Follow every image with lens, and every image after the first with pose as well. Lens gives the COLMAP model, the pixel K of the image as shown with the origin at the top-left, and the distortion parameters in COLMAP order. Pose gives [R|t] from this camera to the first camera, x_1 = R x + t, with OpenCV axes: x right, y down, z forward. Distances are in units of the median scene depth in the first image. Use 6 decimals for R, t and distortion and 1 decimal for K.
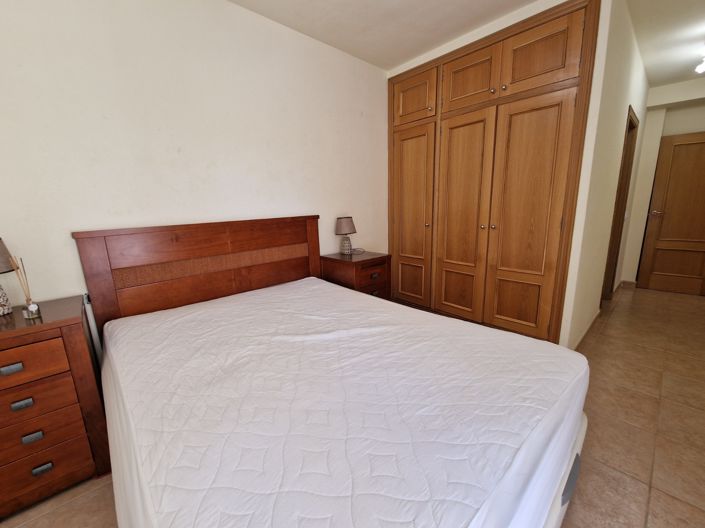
lens RADIAL K [[288.2, 0, 350.4], [0, 288.2, 263.3], [0, 0, 1]] dist [-0.001010, -0.003499]
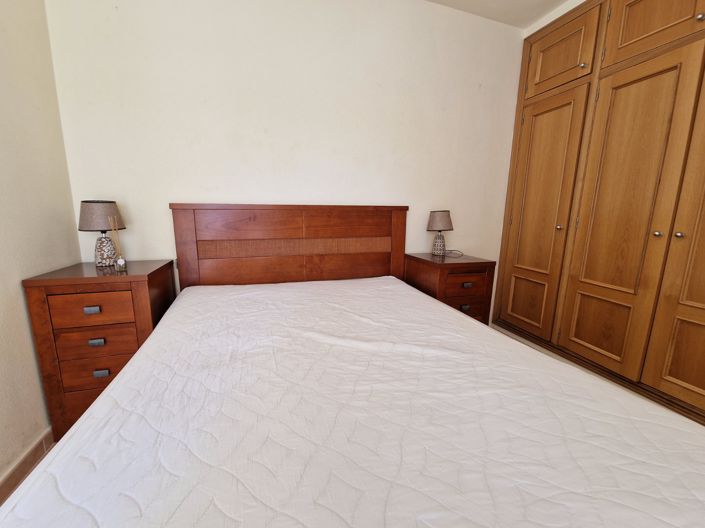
lens RADIAL K [[288.2, 0, 350.4], [0, 288.2, 263.3], [0, 0, 1]] dist [-0.001010, -0.003499]
pose [[0.910684, 0.117867, -0.395932, 0.099604], [-0.125040, 0.992122, 0.007745, 0.018184], [0.393726, 0.042454, 0.918247, 0.153822]]
